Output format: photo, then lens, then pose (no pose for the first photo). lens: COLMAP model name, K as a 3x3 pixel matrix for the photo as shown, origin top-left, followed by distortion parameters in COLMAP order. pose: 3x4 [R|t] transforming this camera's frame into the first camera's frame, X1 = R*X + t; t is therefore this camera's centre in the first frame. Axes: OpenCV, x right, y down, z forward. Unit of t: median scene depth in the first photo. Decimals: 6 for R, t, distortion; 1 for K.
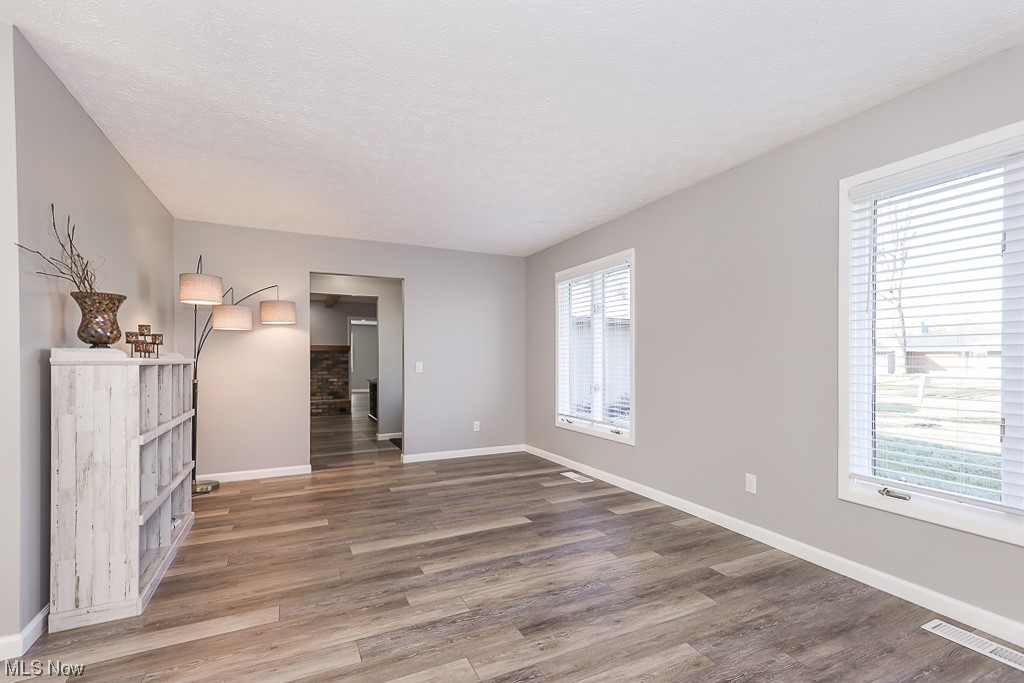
lens RADIAL K [[465.7, 0, 510.8], [0, 465.7, 348.8], [0, 0, 1]] dist [-0.000029, 0.000155]
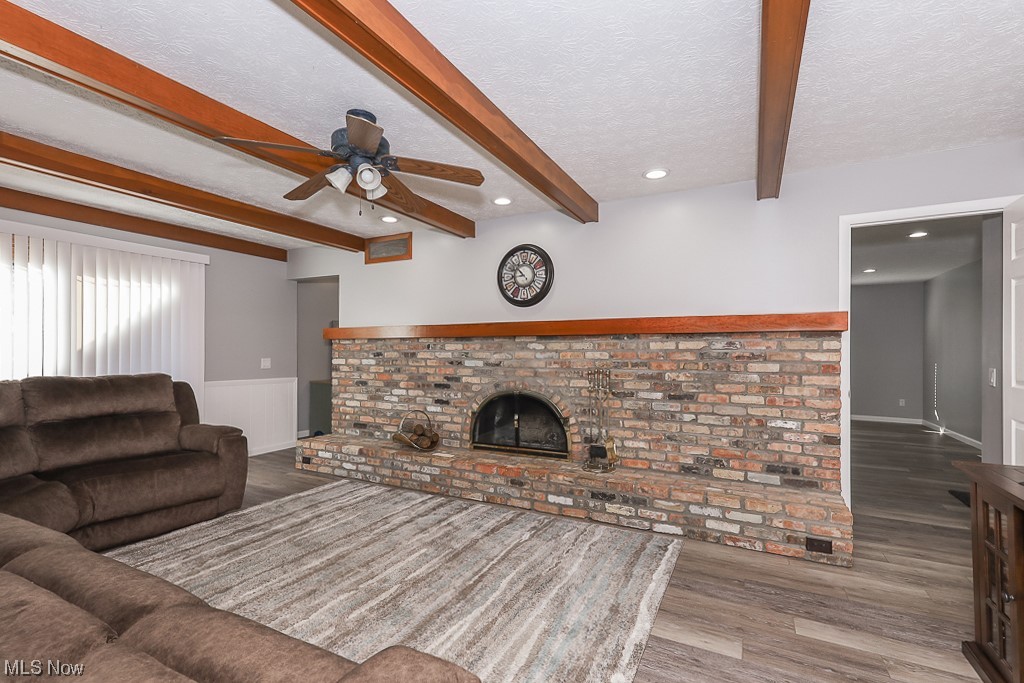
lens RADIAL K [[465.7, 0, 513.5], [0, 465.7, 349.6], [0, 0, 1]] dist [-0.000029, 0.000155]
pose [[0.598096, -0.001291, -0.801424, -0.240277], [0.003751, 0.999992, 0.001189, 0.015578], [0.801416, -0.003717, 0.598096, 0.671632]]
